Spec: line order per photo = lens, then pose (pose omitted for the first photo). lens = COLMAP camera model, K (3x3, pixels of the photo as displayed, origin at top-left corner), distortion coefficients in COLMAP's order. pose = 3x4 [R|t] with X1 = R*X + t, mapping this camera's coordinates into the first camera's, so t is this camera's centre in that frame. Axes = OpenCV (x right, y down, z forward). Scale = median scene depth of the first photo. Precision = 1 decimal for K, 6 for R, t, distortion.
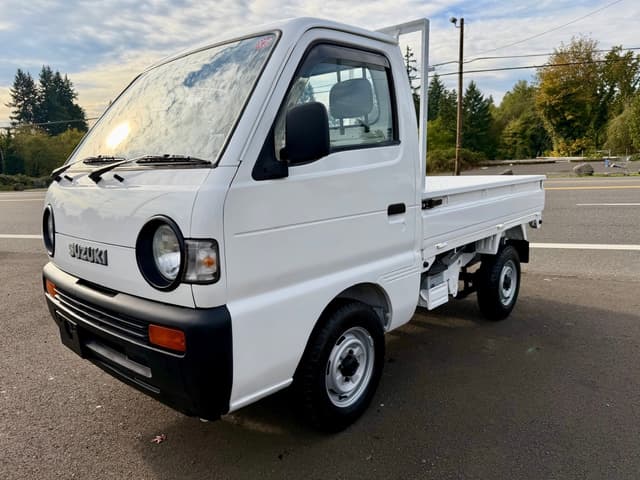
lens RADIAL K [[469.3, 0, 320.0], [0, 469.3, 240.0], [0, 0, 1]] dist [0.005856, -0.008482]
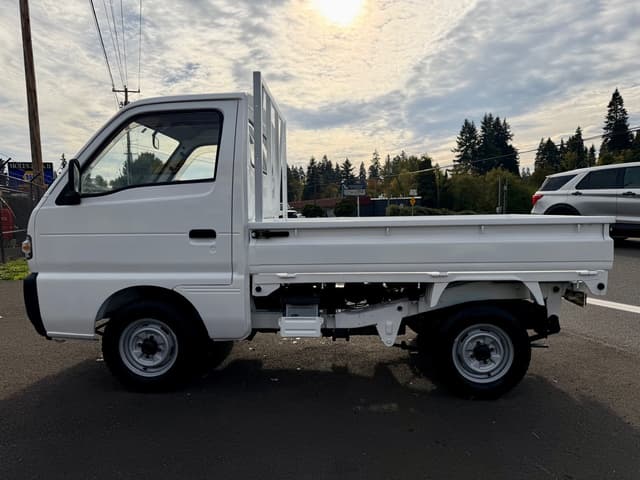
lens RADIAL K [[469.3, 0, 320.0], [0, 469.3, 240.0], [0, 0, 1]] dist [0.005856, -0.008482]
pose [[0.627347, 0.071752, -0.775427, 1.254558], [-0.130913, 0.991292, -0.014186, -0.070247], [0.767657, 0.110413, 0.631277, 0.452564]]
